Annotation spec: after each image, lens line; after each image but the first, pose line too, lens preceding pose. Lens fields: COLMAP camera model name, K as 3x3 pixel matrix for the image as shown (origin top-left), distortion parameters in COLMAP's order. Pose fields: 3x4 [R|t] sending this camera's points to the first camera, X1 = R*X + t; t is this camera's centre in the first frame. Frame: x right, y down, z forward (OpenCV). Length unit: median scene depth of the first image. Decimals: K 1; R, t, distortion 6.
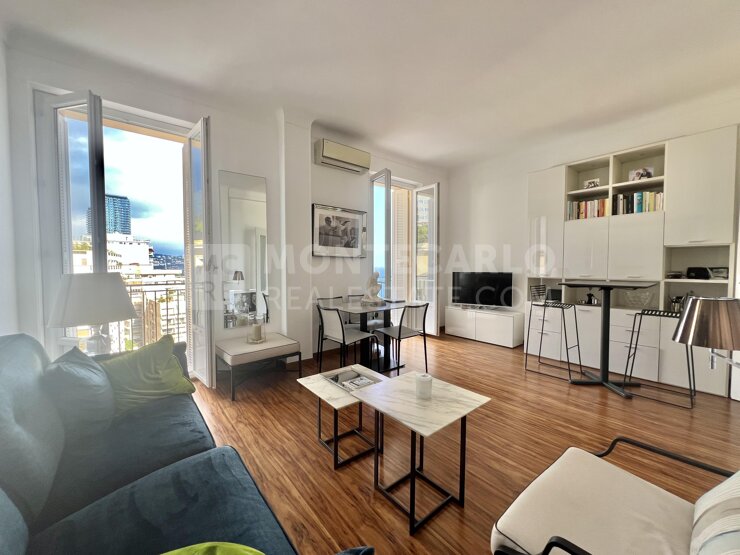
lens RADIAL K [[296.9, 0, 372.3], [0, 296.9, 276.5], [0, 0, 1]] dist [-0.000232, -0.000019]
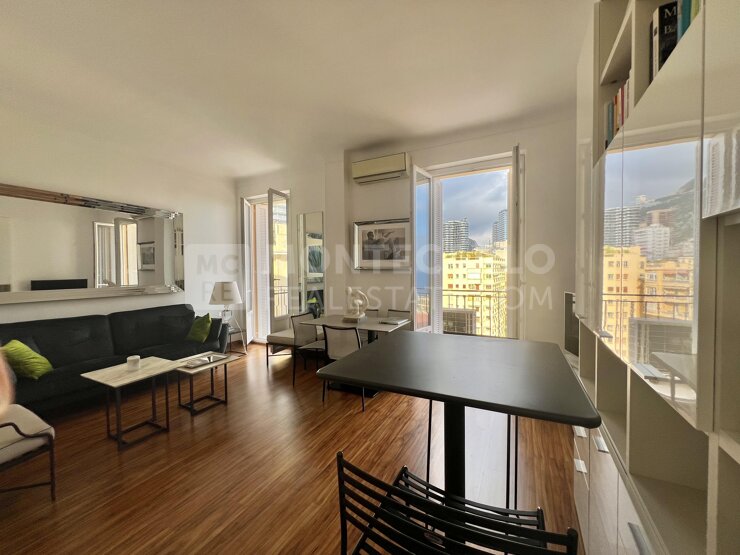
lens RADIAL K [[295.7, 0, 371.7], [0, 295.7, 277.3], [0, 0, 1]] dist [0.000626, 0.000034]
pose [[0.387082, 0.023249, -0.921752, 0.809488], [-0.029682, 0.999478, 0.012745, -0.051784], [0.921567, 0.022427, 0.387571, 0.595198]]
